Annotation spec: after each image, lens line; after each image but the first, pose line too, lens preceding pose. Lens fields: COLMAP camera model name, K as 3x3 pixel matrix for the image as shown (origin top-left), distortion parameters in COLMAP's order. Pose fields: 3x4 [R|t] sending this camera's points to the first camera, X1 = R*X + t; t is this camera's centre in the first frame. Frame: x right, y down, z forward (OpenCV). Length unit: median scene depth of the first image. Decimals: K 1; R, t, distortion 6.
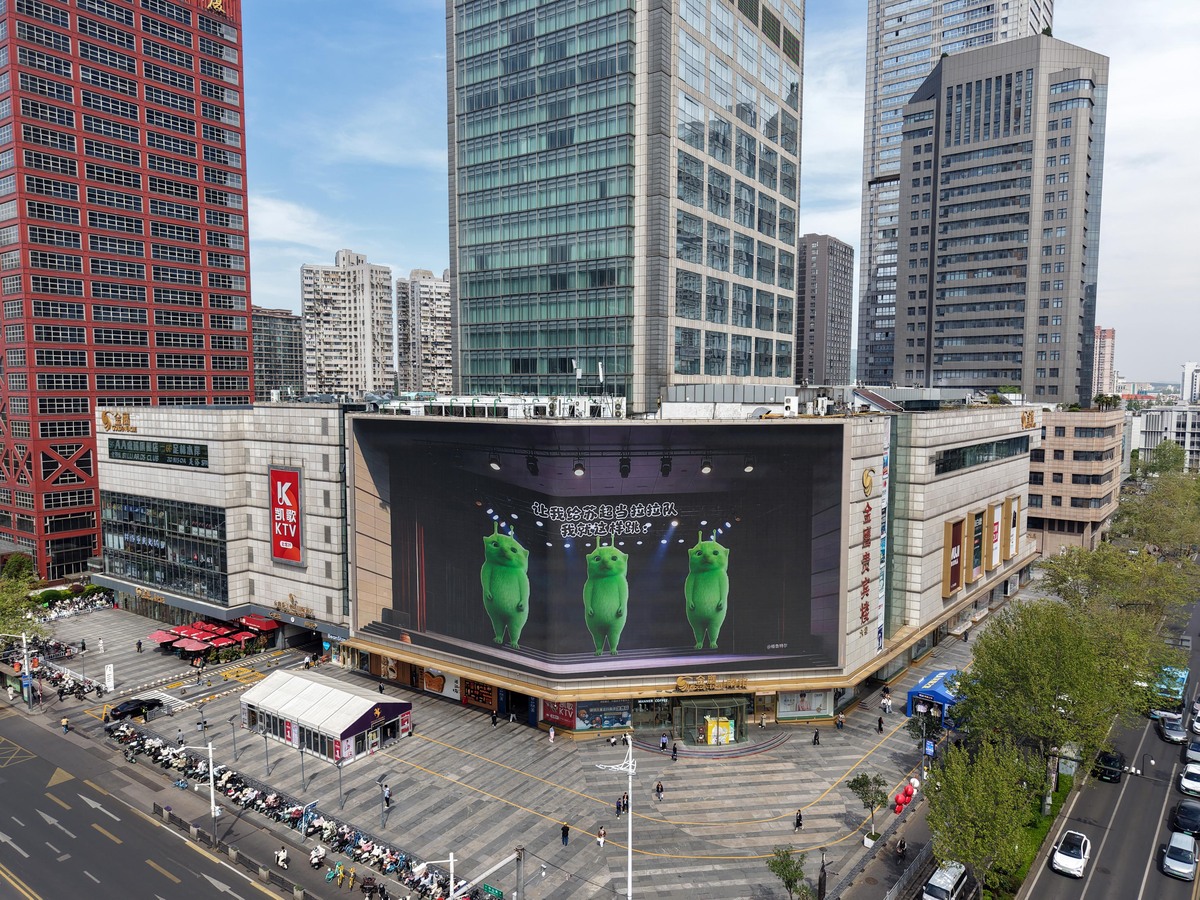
lens RADIAL K [[804.1, 0, 600.0], [0, 804.1, 450.0], [0, 0, 1]] dist [0.002887, -0.003904]
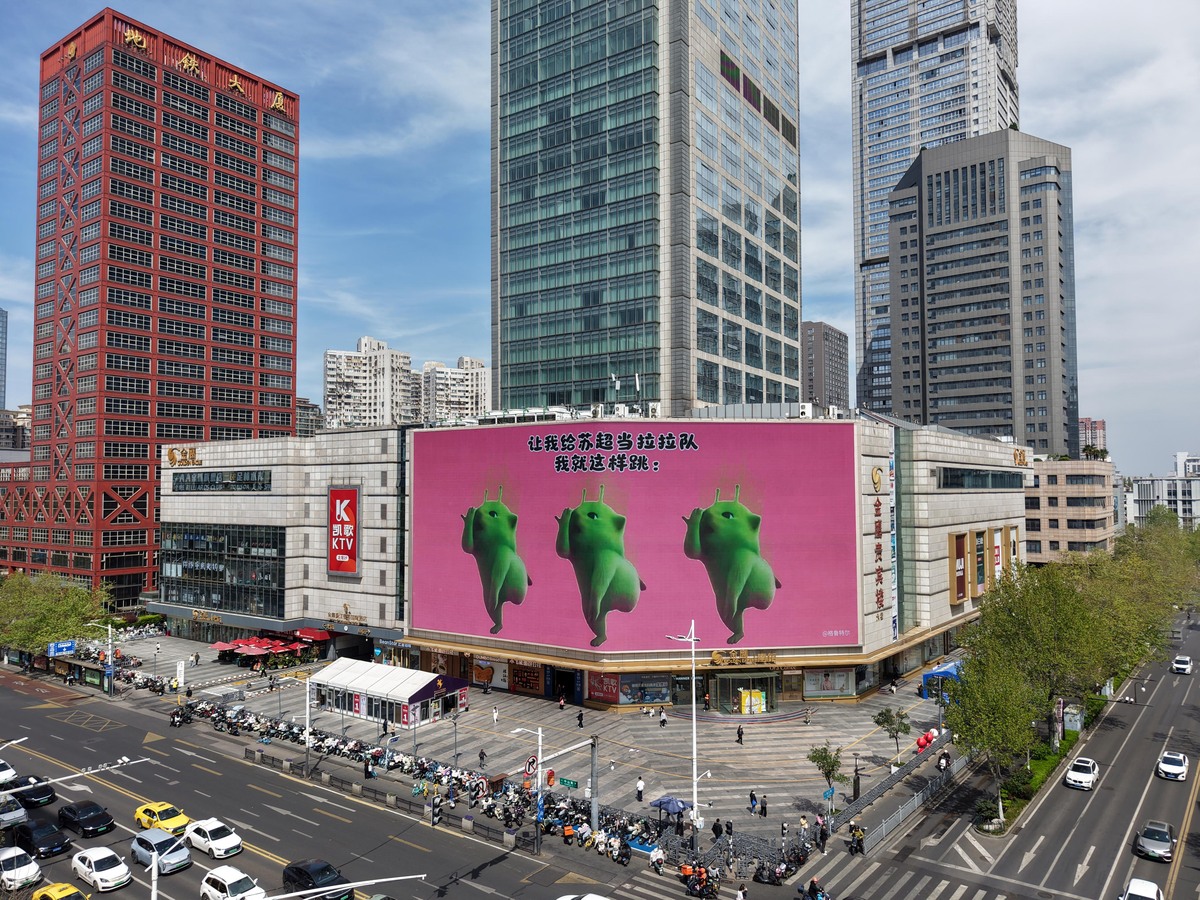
lens RADIAL K [[804.1, 0, 600.0], [0, 804.1, 450.0], [0, 0, 1]] dist [0.002887, -0.003904]
pose [[0.999981, -0.005913, 0.001608, -0.041864], [0.006070, 0.991844, -0.127317, 0.108493], [-0.000842, 0.127324, 0.991861, -0.089977]]
